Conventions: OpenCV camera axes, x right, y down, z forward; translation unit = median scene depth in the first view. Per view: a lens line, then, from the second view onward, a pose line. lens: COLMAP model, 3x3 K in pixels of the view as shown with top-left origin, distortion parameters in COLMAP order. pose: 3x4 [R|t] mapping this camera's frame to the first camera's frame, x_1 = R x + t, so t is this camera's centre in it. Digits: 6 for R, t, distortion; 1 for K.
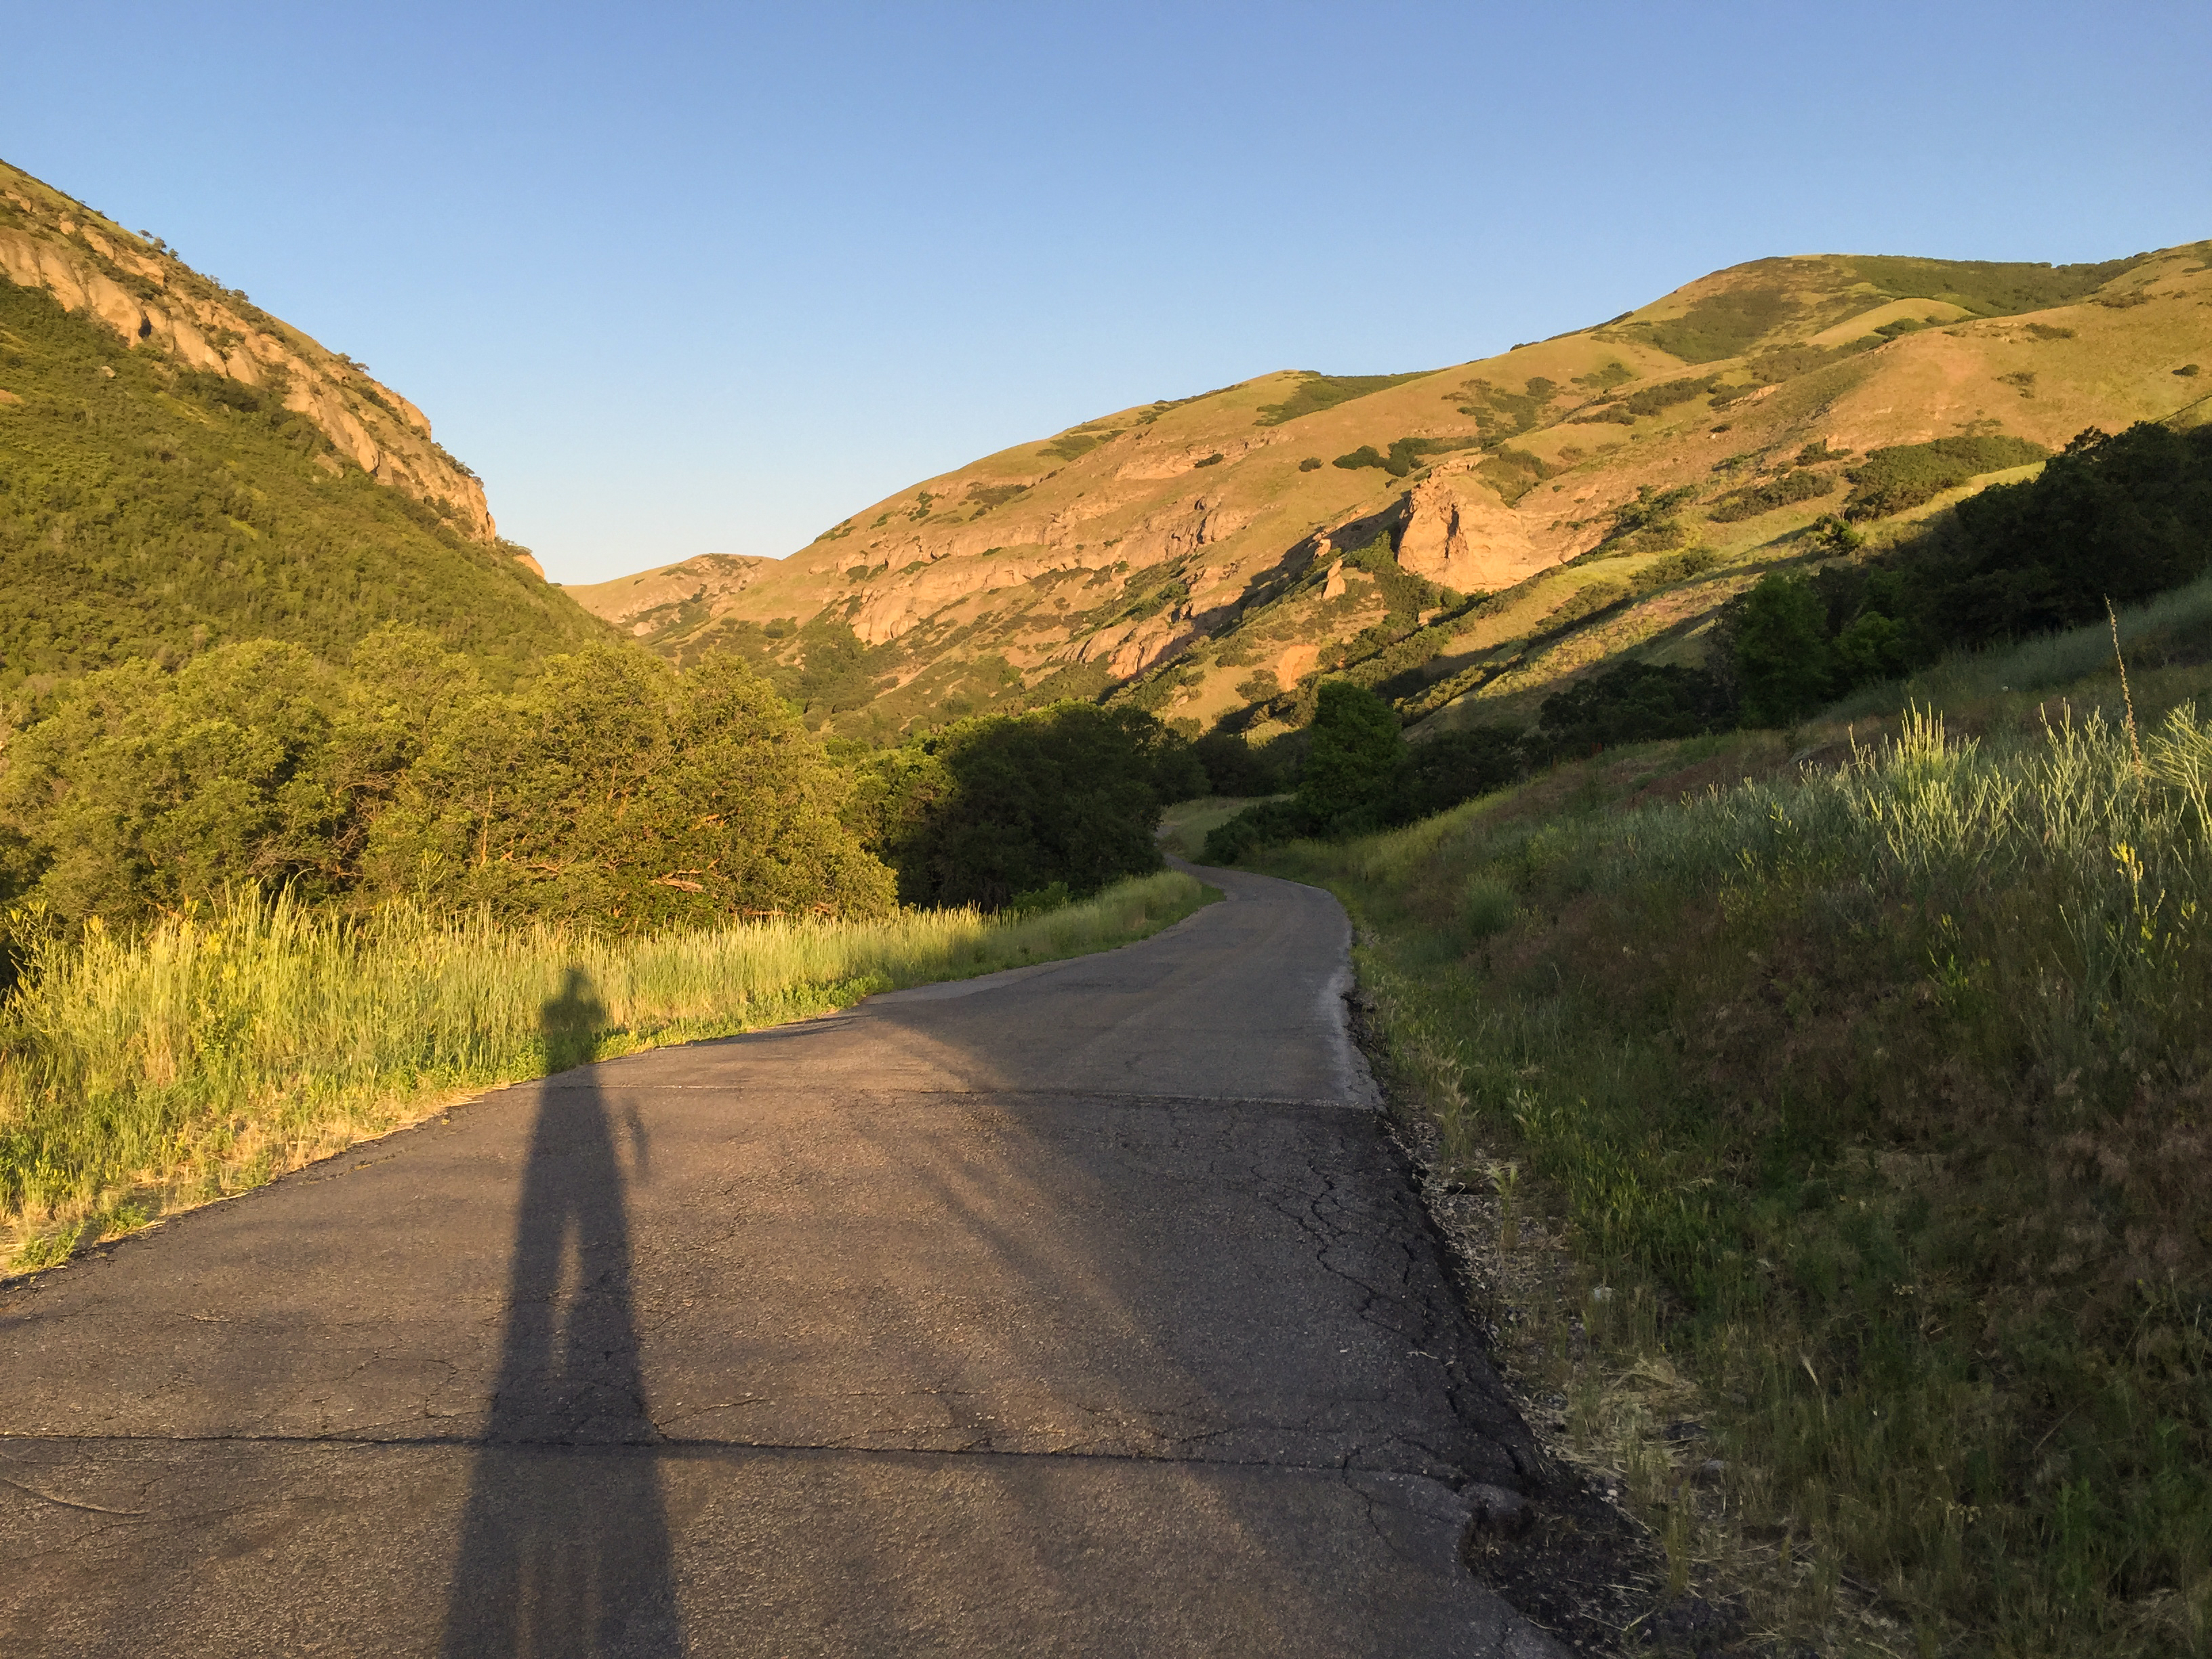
lens RADIAL K [[1855.5, 0, 1108.2], [0, 1855.5, 824.5], [0, 0, 1]] dist [0.037165, -0.035999]
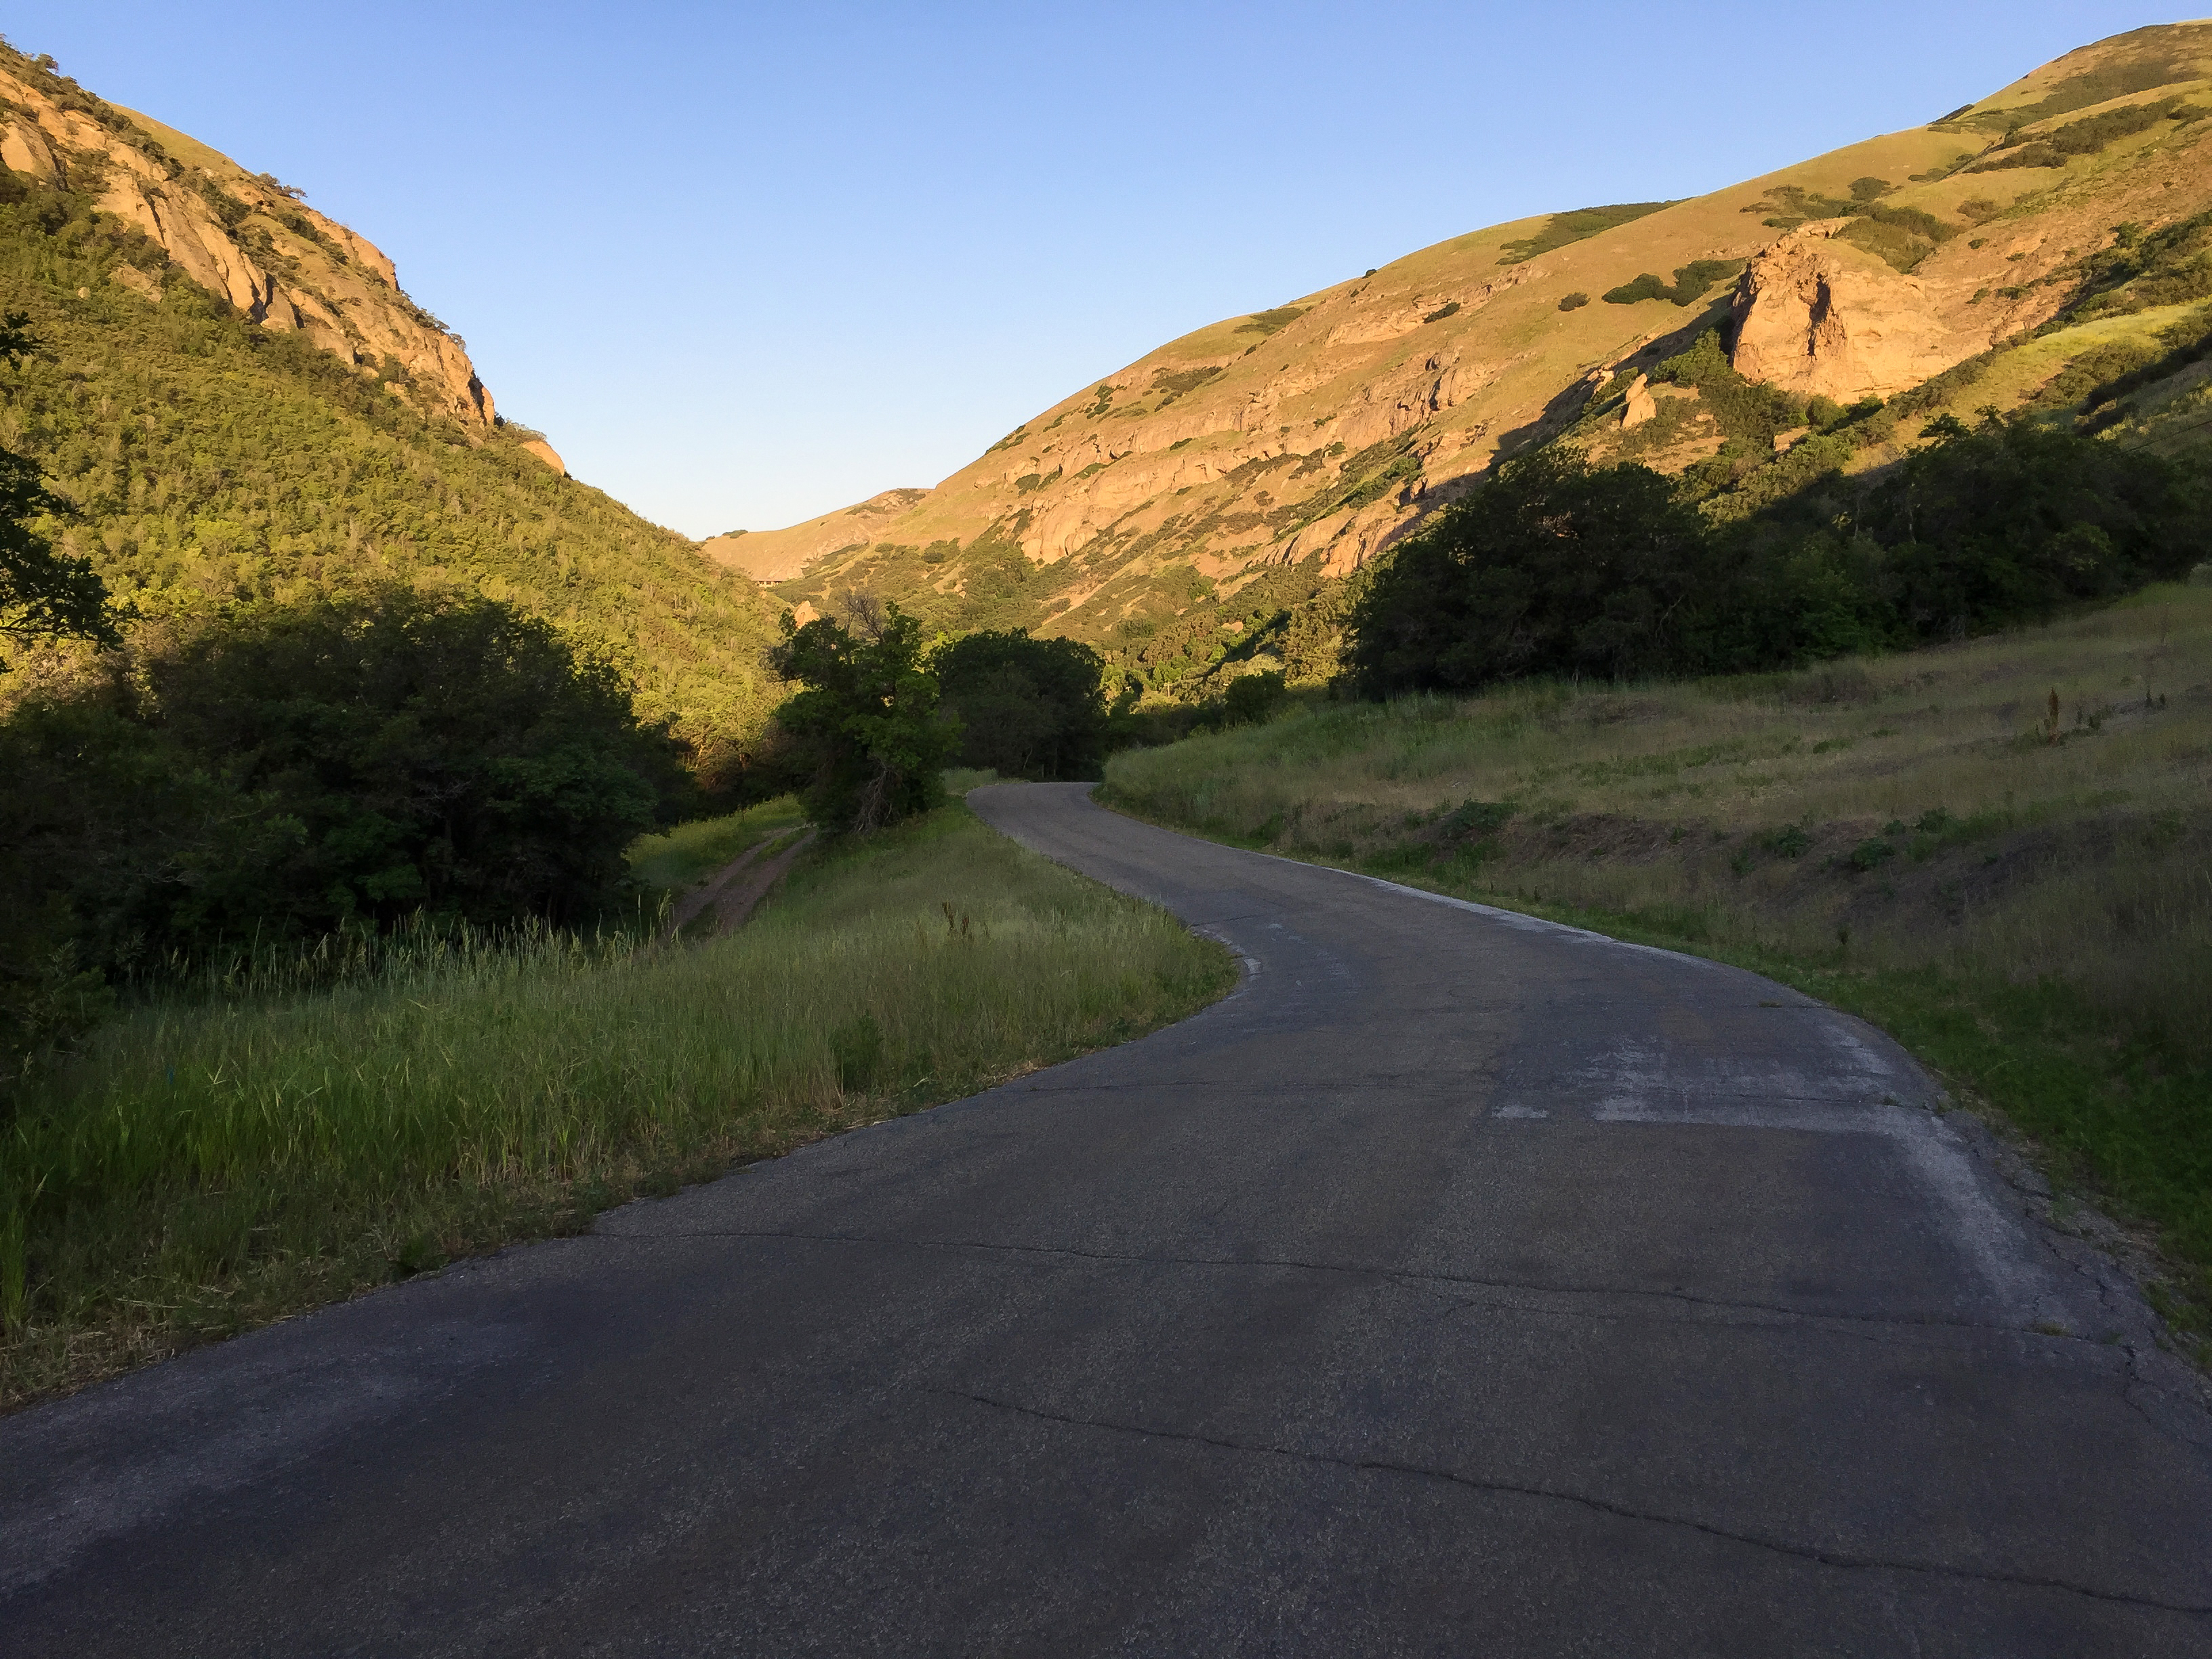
lens RADIAL K [[1855.5, 0, 1095.9], [0, 1855.5, 835.1], [0, 0, 1]] dist [0.037165, -0.035999]
pose [[0.990609, -0.030530, -0.133276, 0.006636], [0.035325, 0.998805, 0.033761, -0.001153], [0.132086, -0.038152, 0.990504, 0.184986]]
